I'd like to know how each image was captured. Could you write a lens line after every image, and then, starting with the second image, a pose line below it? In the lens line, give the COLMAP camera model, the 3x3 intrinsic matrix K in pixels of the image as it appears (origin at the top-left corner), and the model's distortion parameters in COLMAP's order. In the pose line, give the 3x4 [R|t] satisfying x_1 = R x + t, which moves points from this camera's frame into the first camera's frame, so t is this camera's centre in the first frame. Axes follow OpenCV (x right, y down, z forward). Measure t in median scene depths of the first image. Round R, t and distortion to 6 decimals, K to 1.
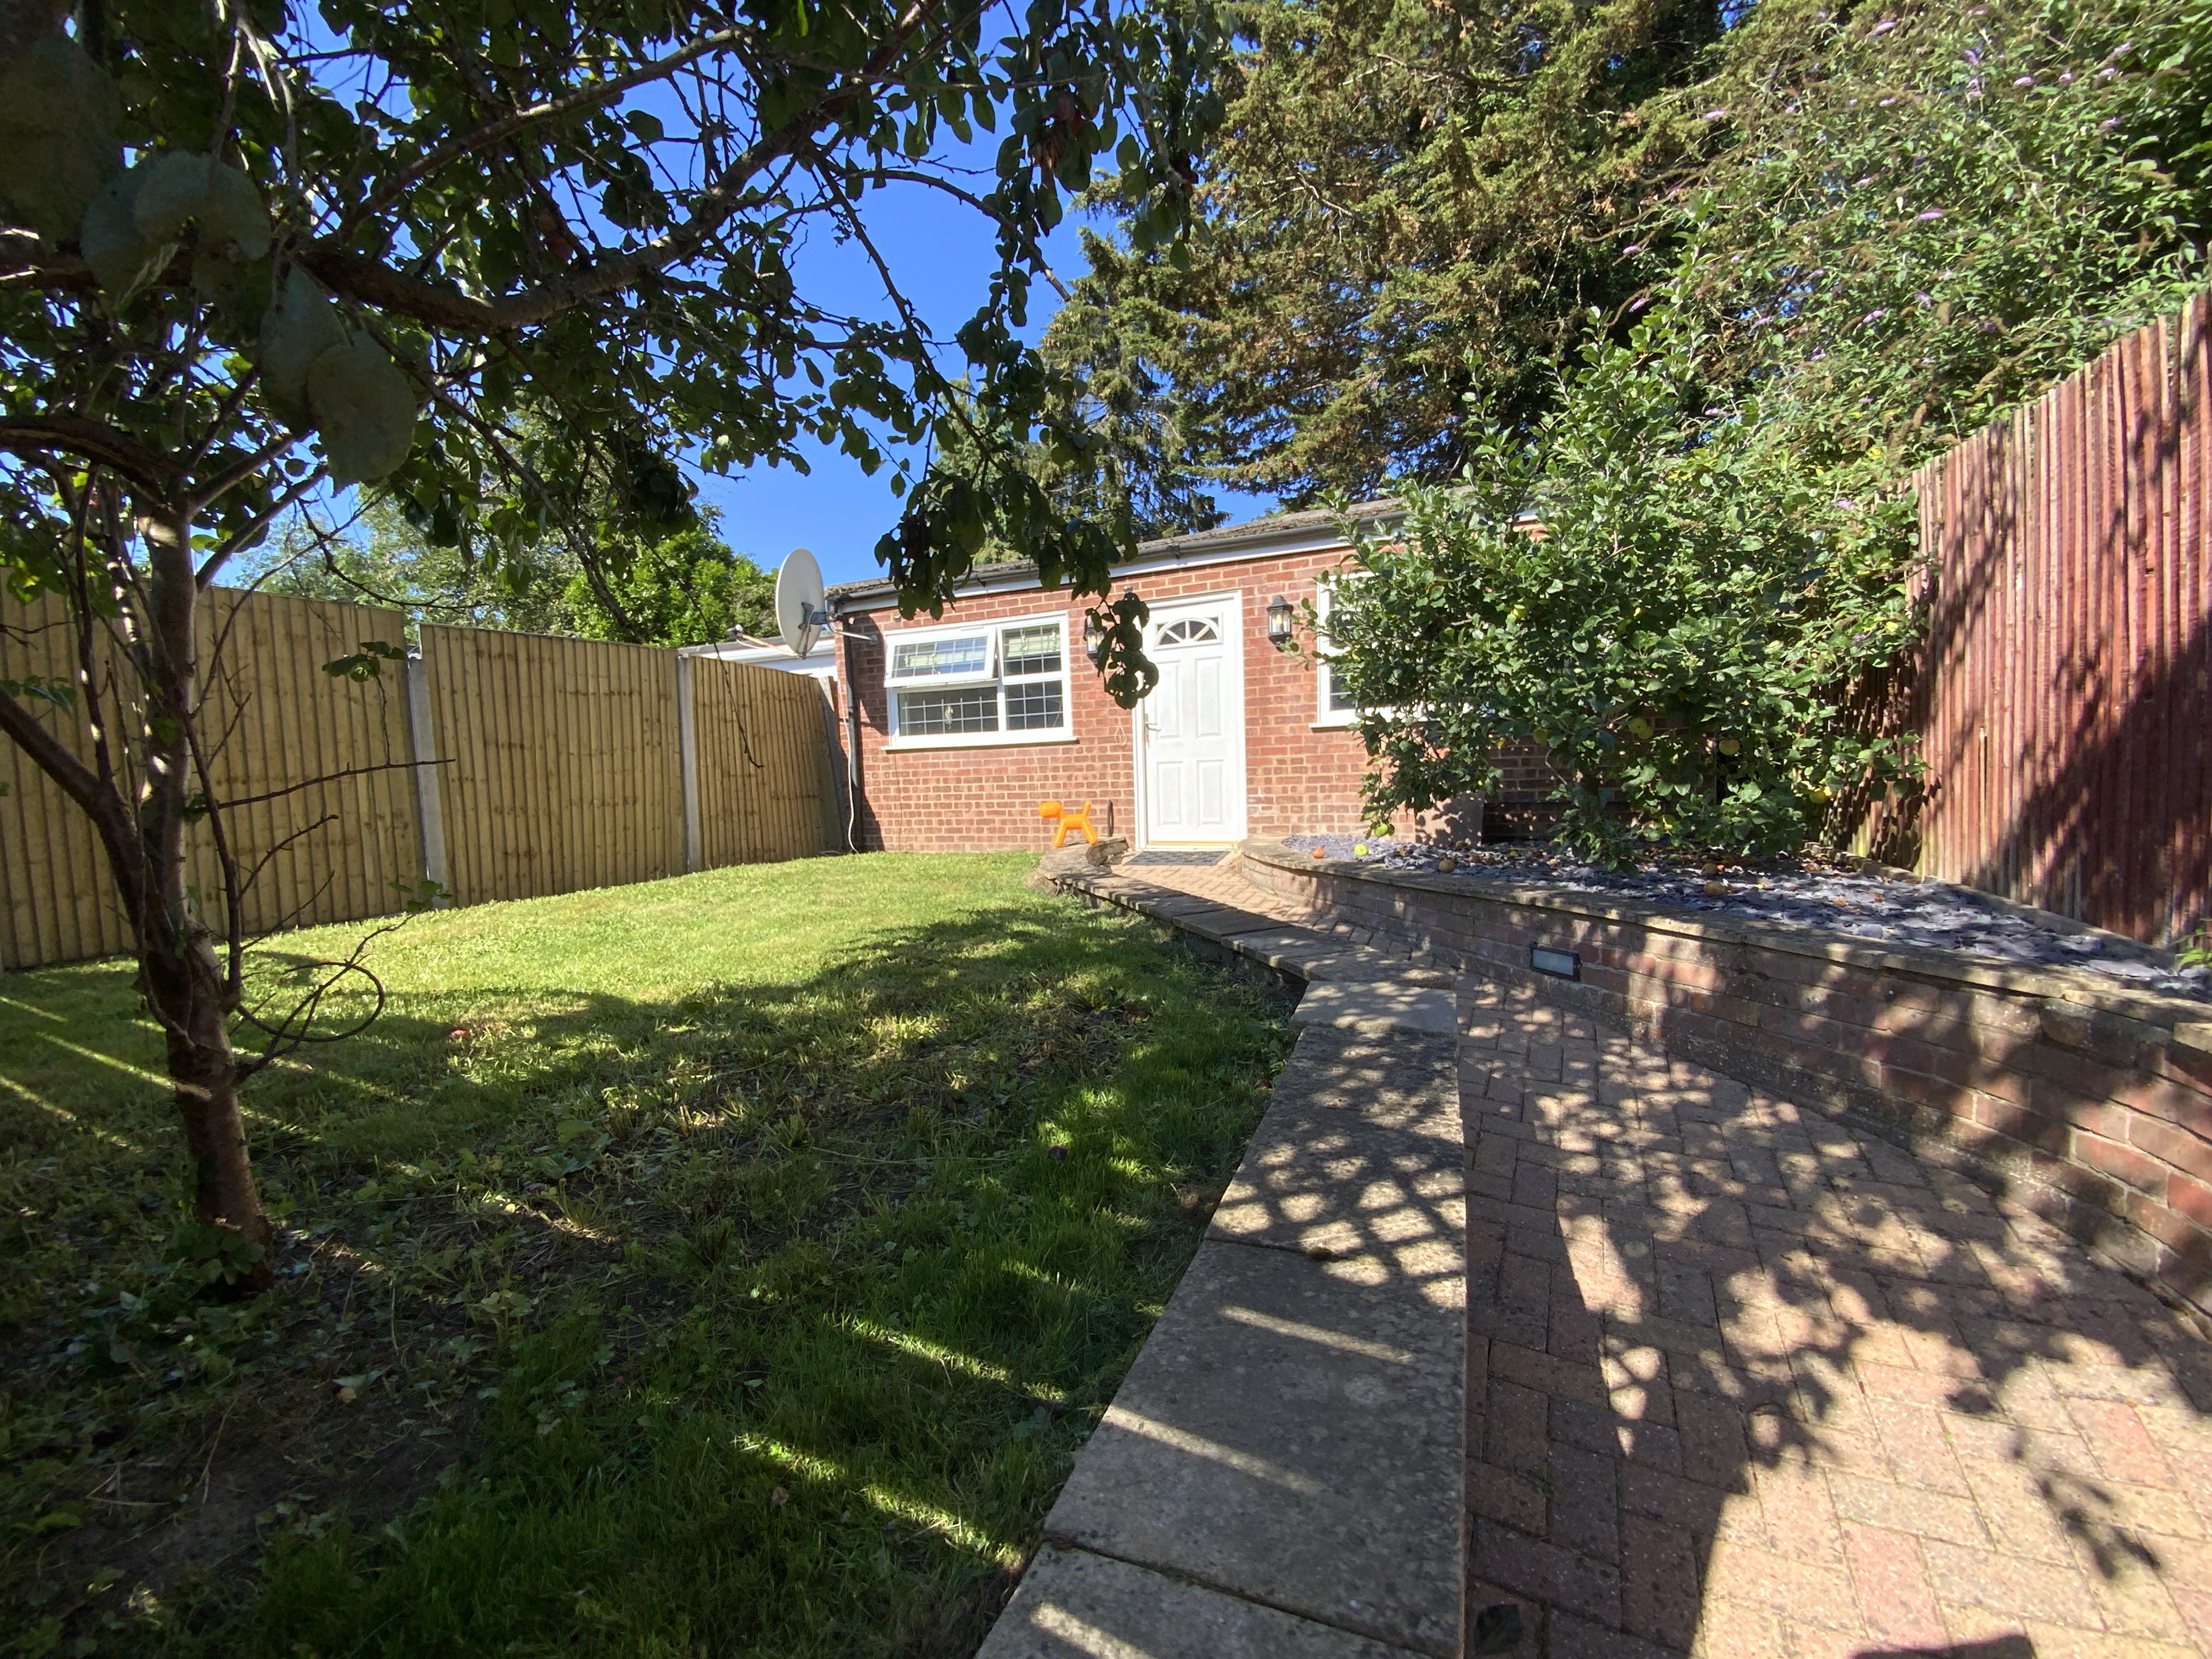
lens RADIAL K [[895.5, 0, 1098.9], [0, 895.5, 827.1], [0, 0, 1]] dist [-0.000015, 0.000089]
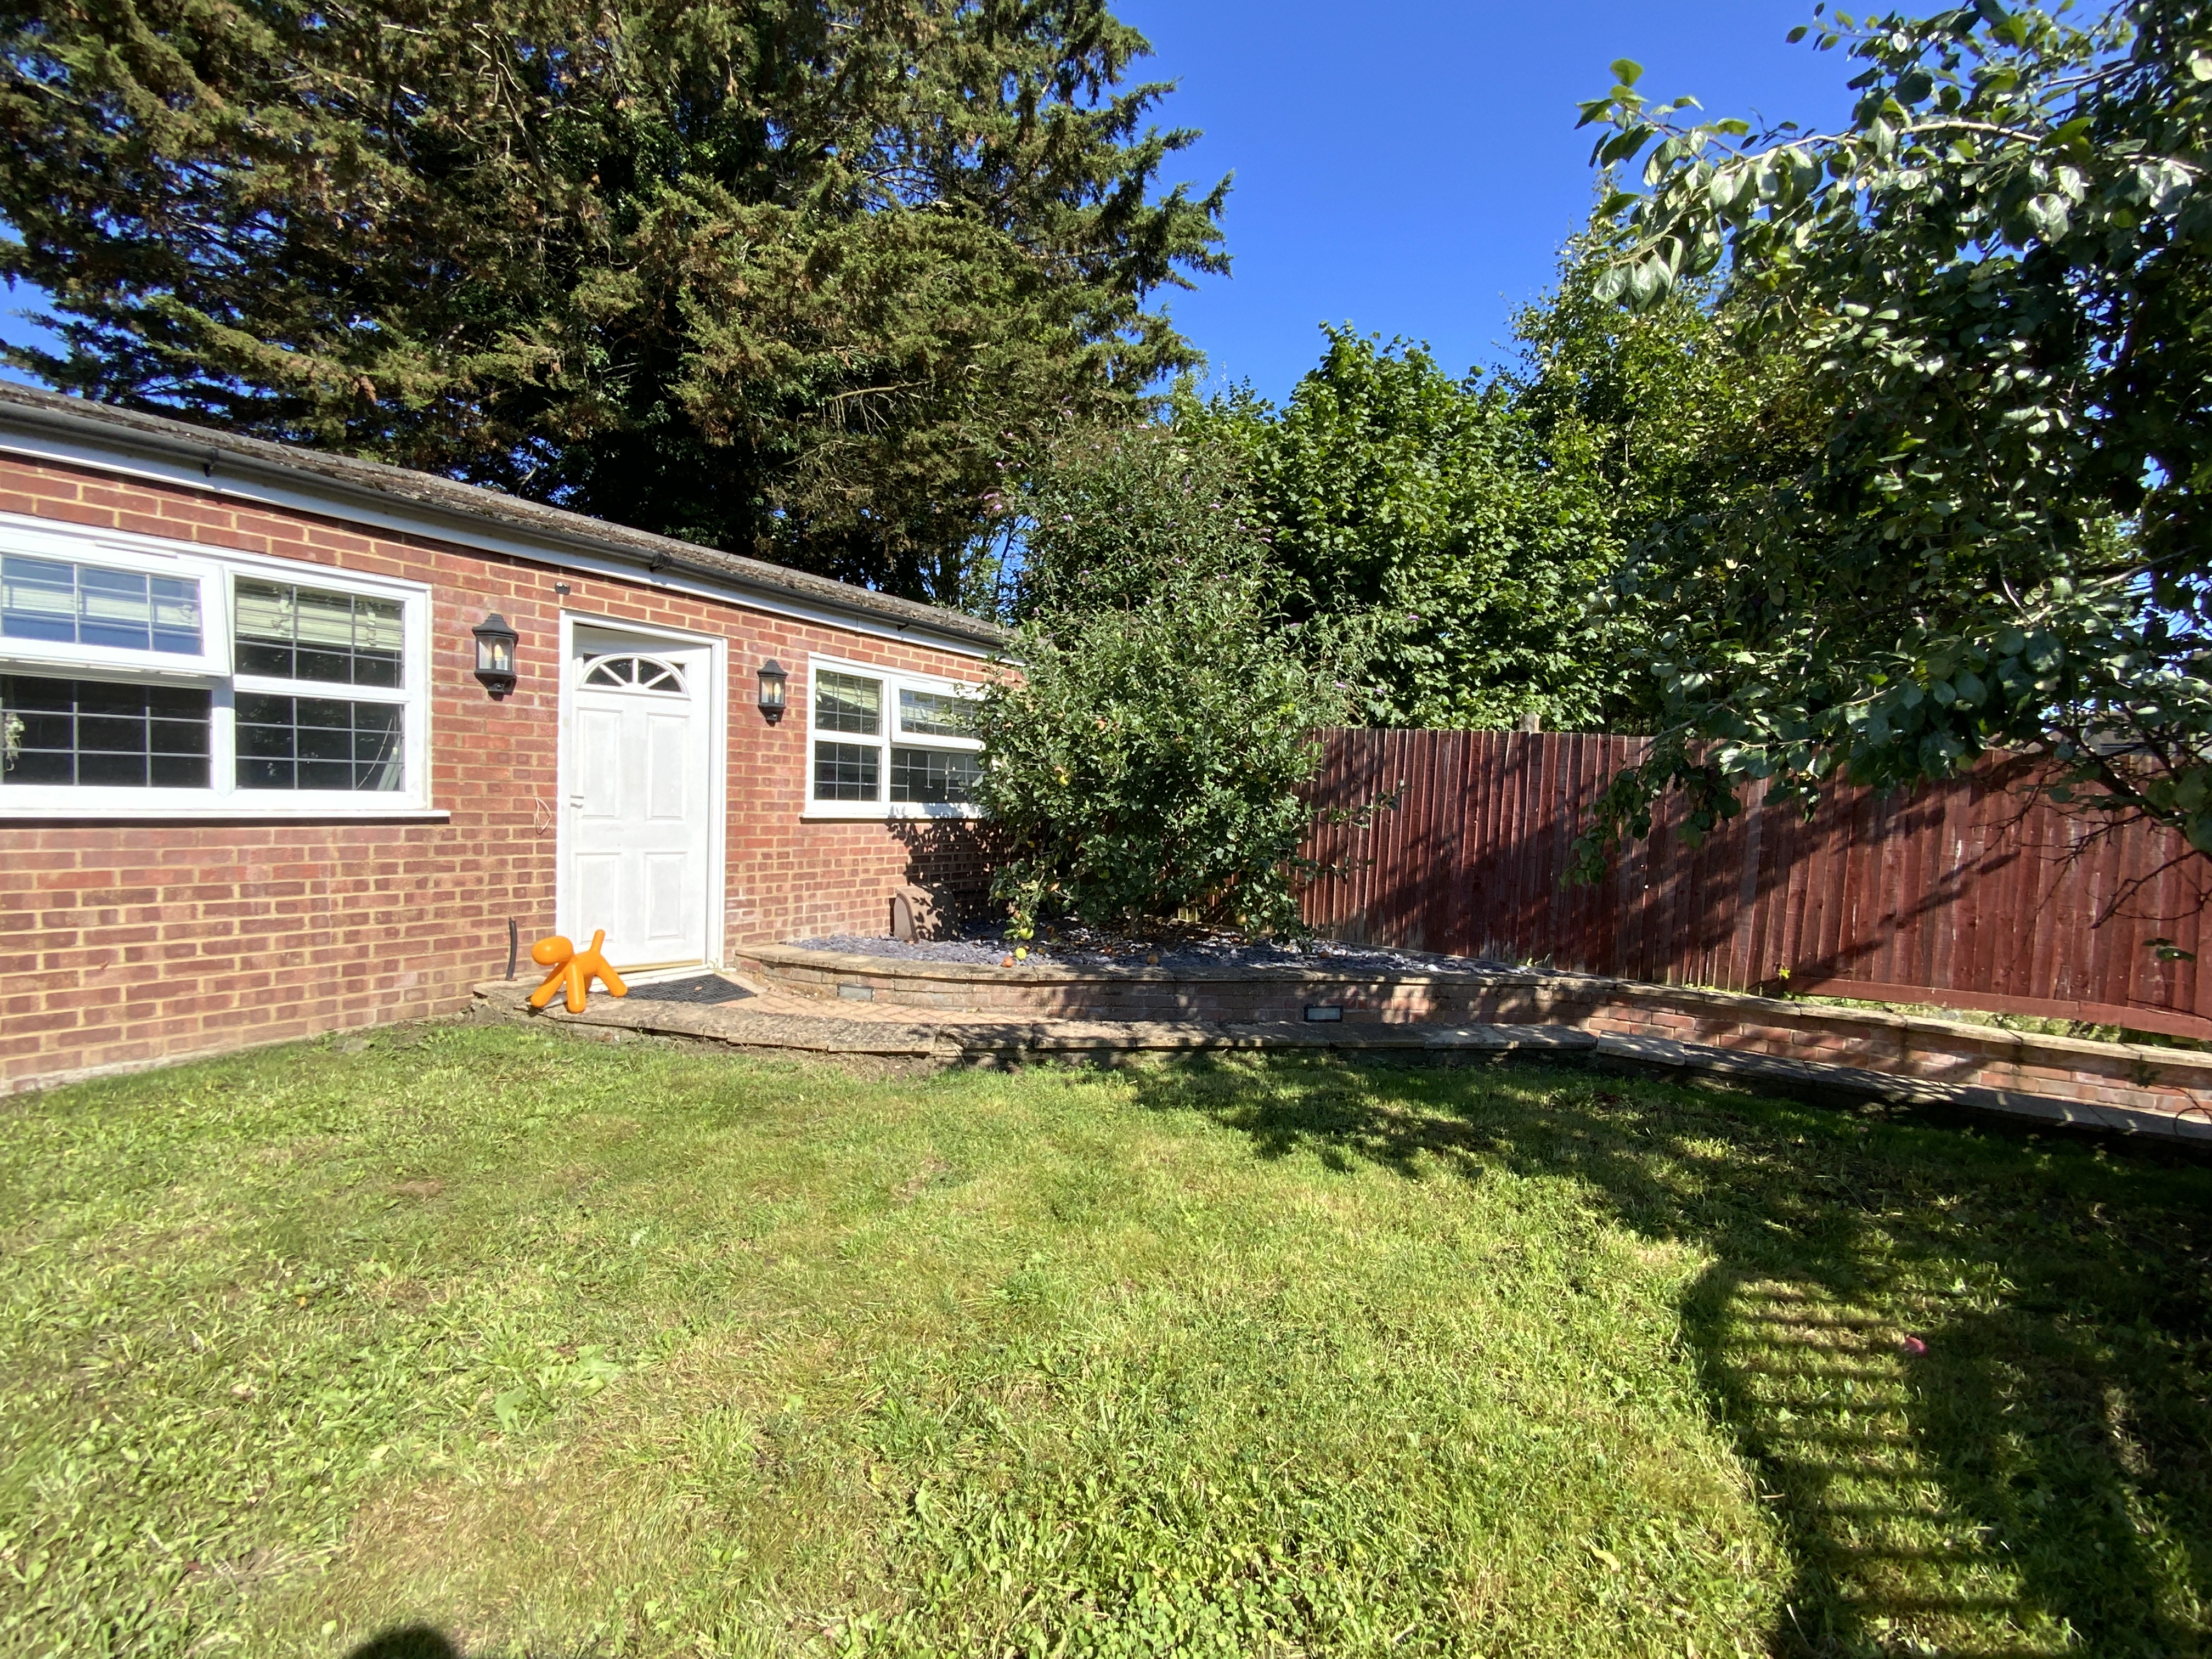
lens RADIAL K [[895.5, 0, 1098.1], [0, 895.5, 827.8], [0, 0, 1]] dist [-0.000015, 0.000089]
pose [[0.178499, 0.006293, 0.983920, -0.504524], [0.016884, 0.999813, -0.009458, -0.077685], [-0.983795, 0.018301, 0.178359, 0.488354]]
